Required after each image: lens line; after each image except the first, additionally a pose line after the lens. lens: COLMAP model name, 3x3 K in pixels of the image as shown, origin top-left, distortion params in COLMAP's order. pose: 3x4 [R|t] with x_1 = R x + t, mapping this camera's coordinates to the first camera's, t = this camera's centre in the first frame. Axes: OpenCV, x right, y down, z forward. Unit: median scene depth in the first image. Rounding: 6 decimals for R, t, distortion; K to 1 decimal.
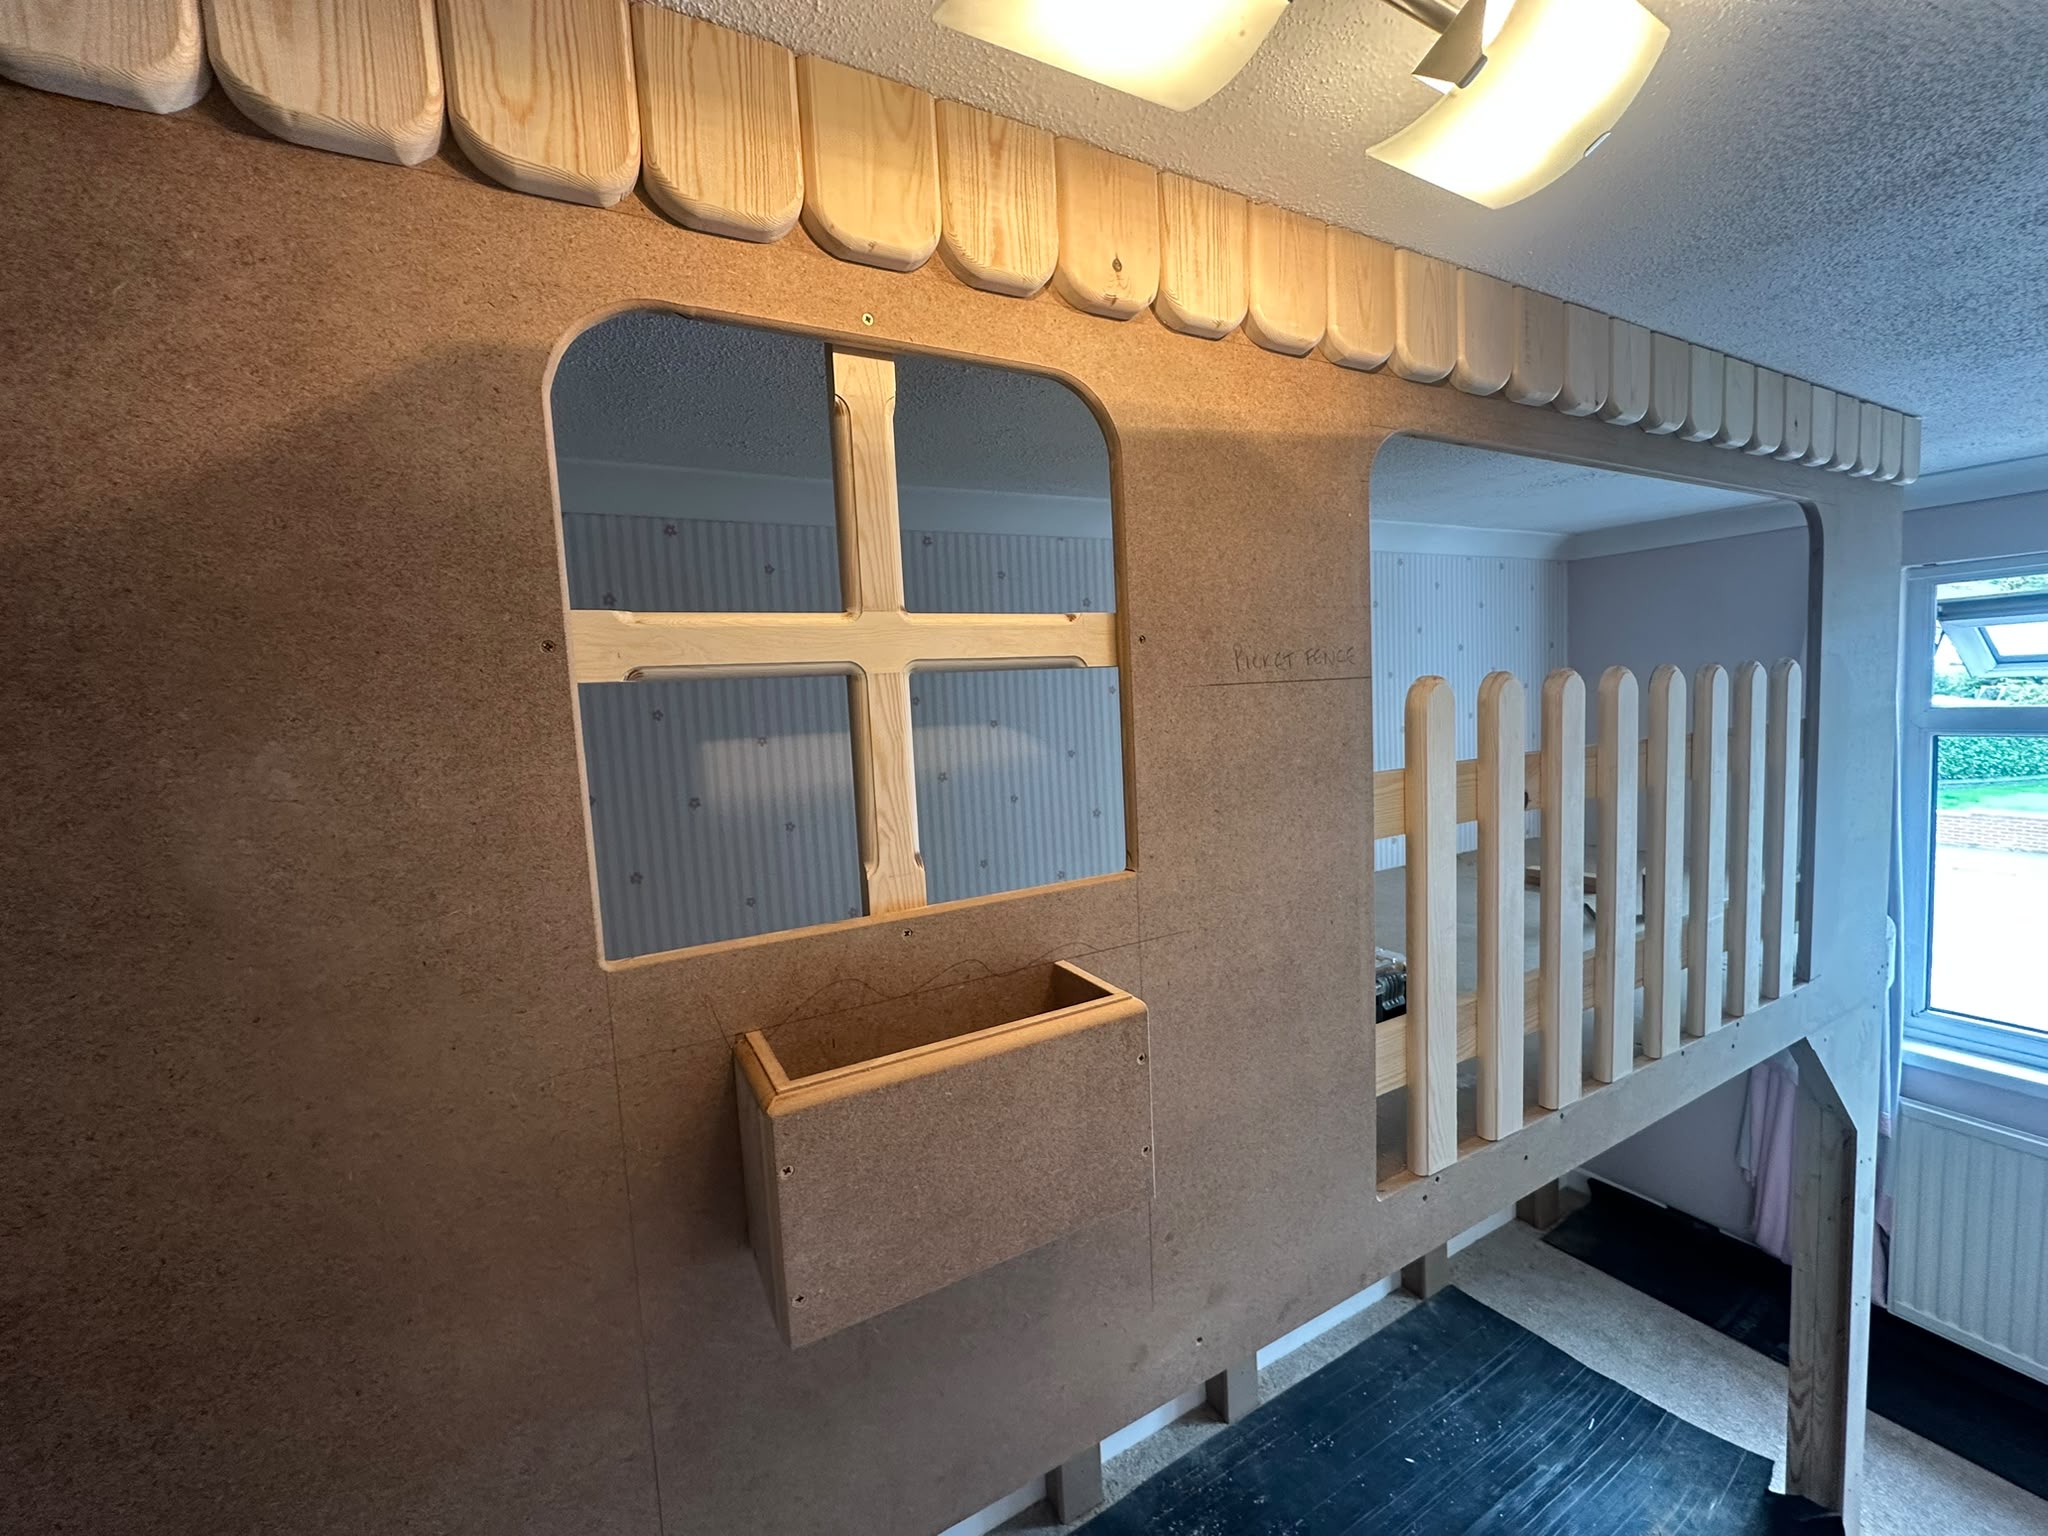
lens RADIAL K [[811.6, 0, 1028.3], [0, 811.6, 764.6], [0, 0, 1]] dist [-0.013556, 0.004704]
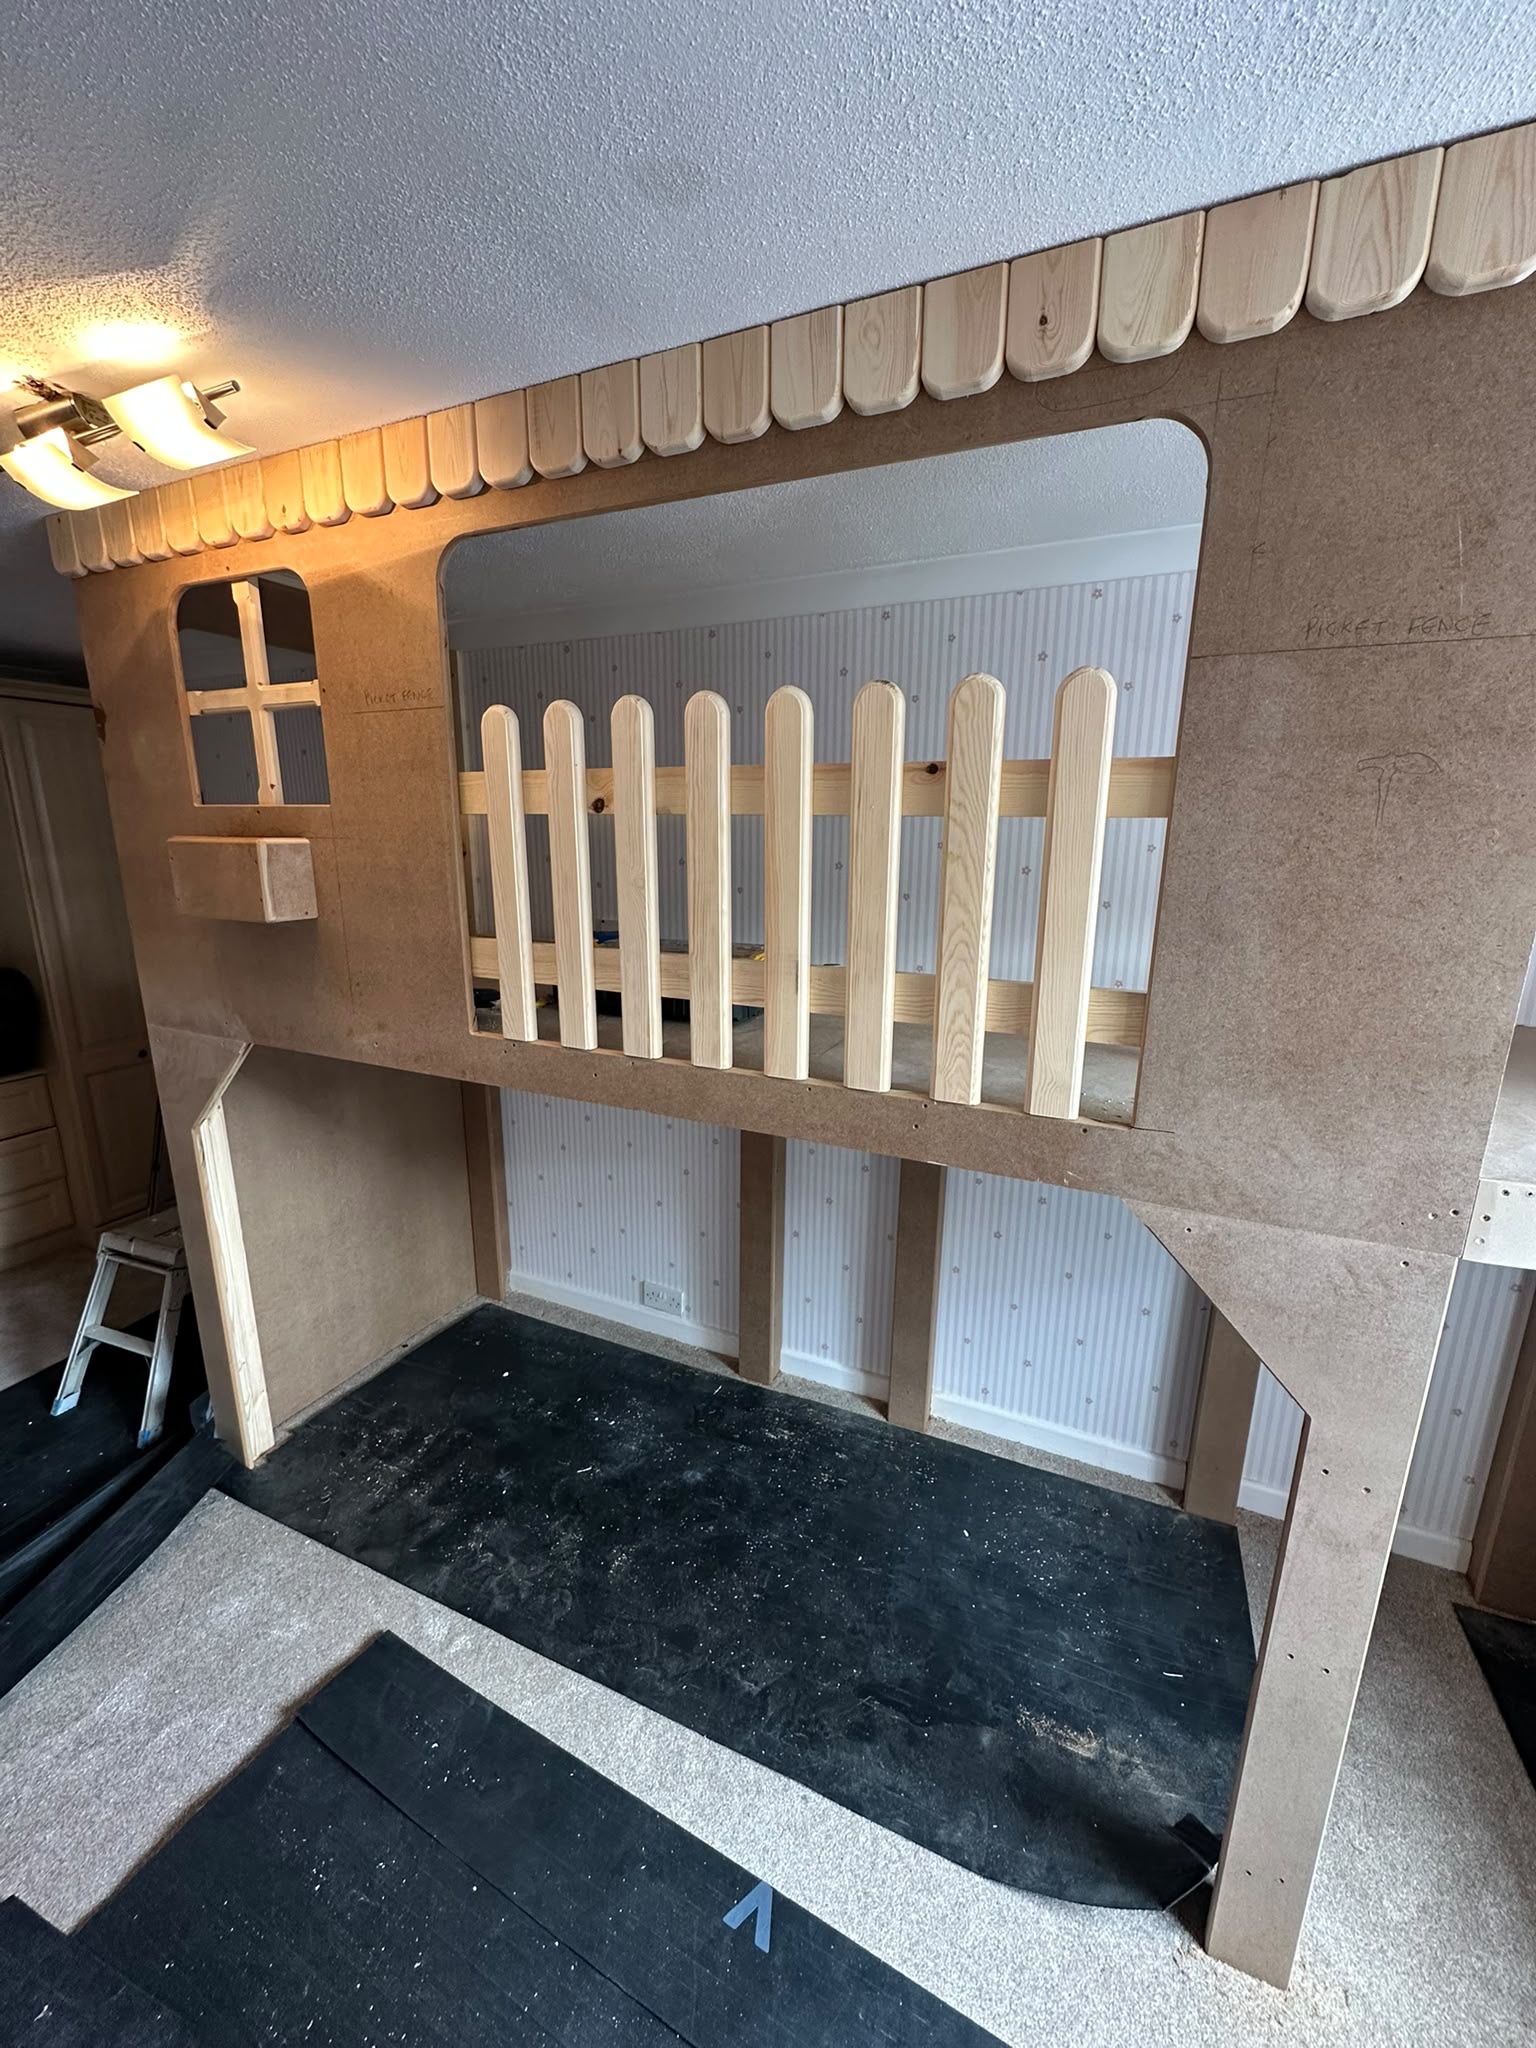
lens RADIAL K [[811.6, 0, 777.4], [0, 811.6, 1016.3], [0, 0, 1]] dist [-0.013556, 0.004704]
pose [[0.606569, 0.235567, -0.759330, 1.473955], [-0.108592, 0.970692, 0.214393, 0.050847], [0.787580, -0.047587, 0.614372, 0.328142]]
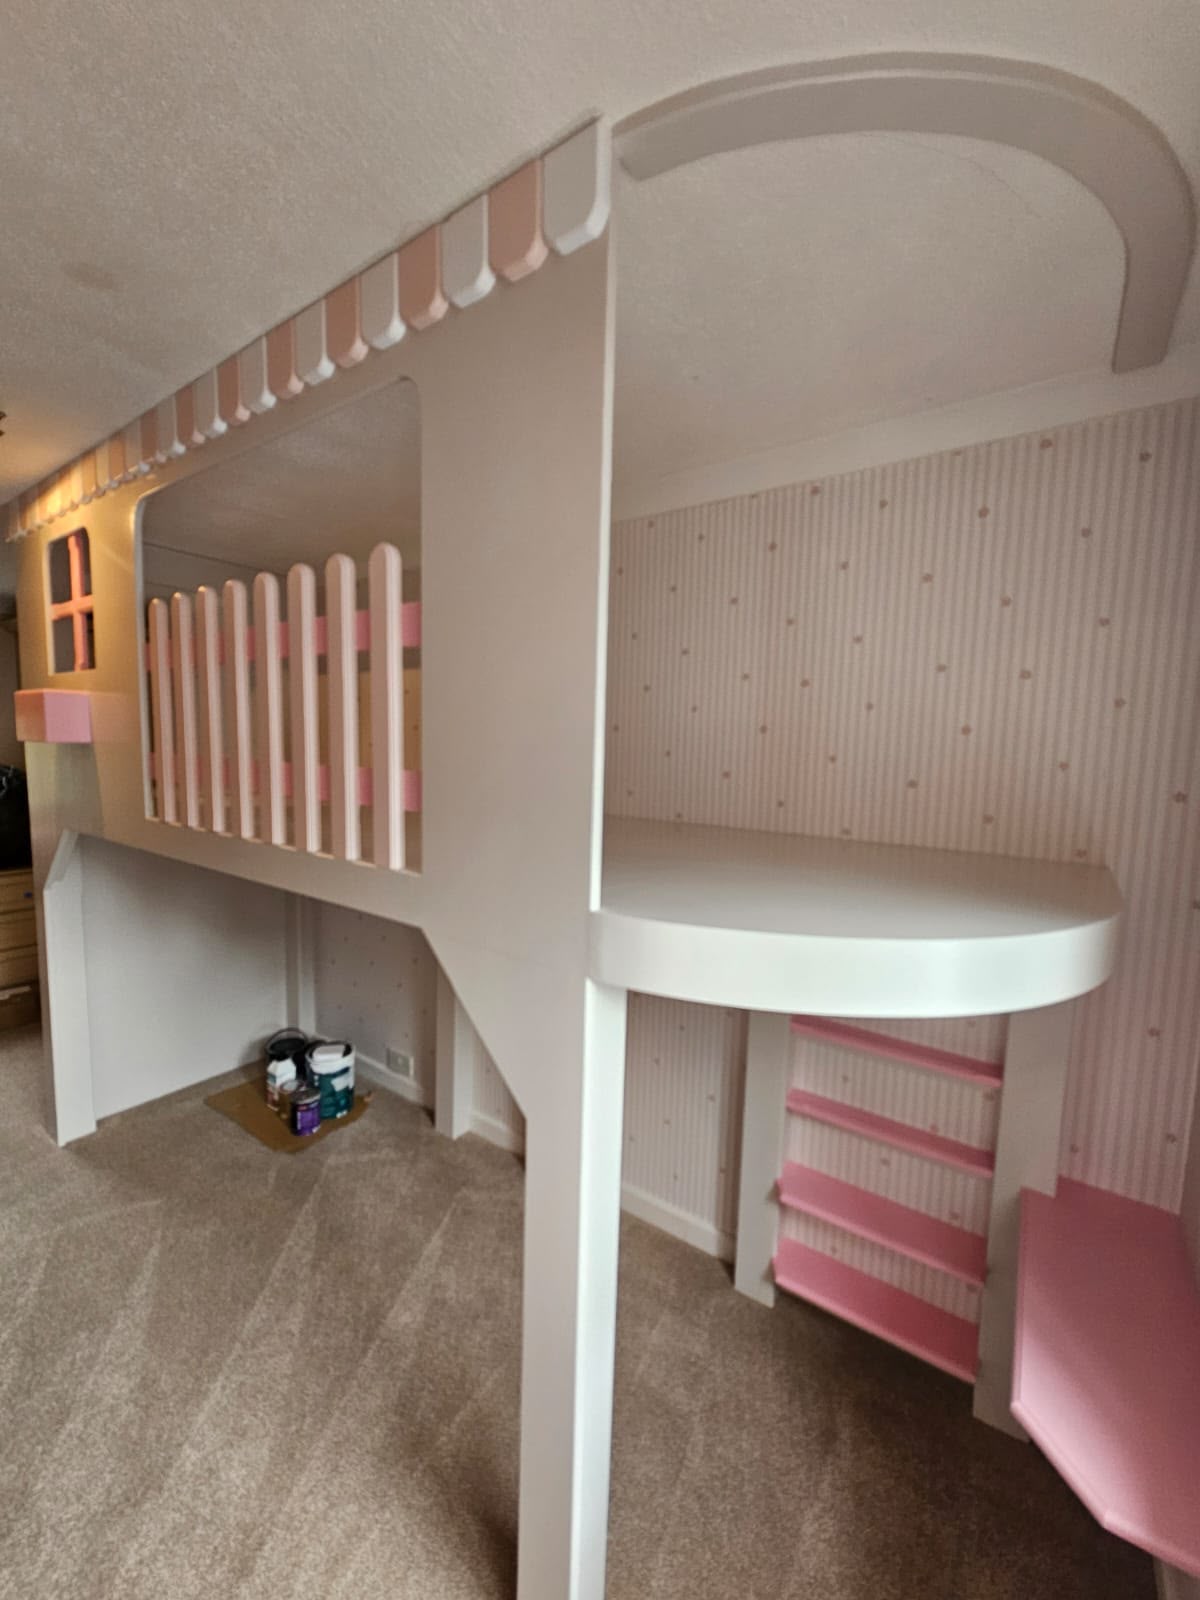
lens RADIAL K [[642.1, 0, 604.4], [0, 642.1, 803.9], [0, 0, 1]] dist [0.002039, 0.001098]
pose [[0.450139, 0.146455, -0.880867, 1.969157], [-0.123271, 0.987206, 0.101141, 0.089046], [0.884409, 0.063058, 0.462433, 0.933619]]
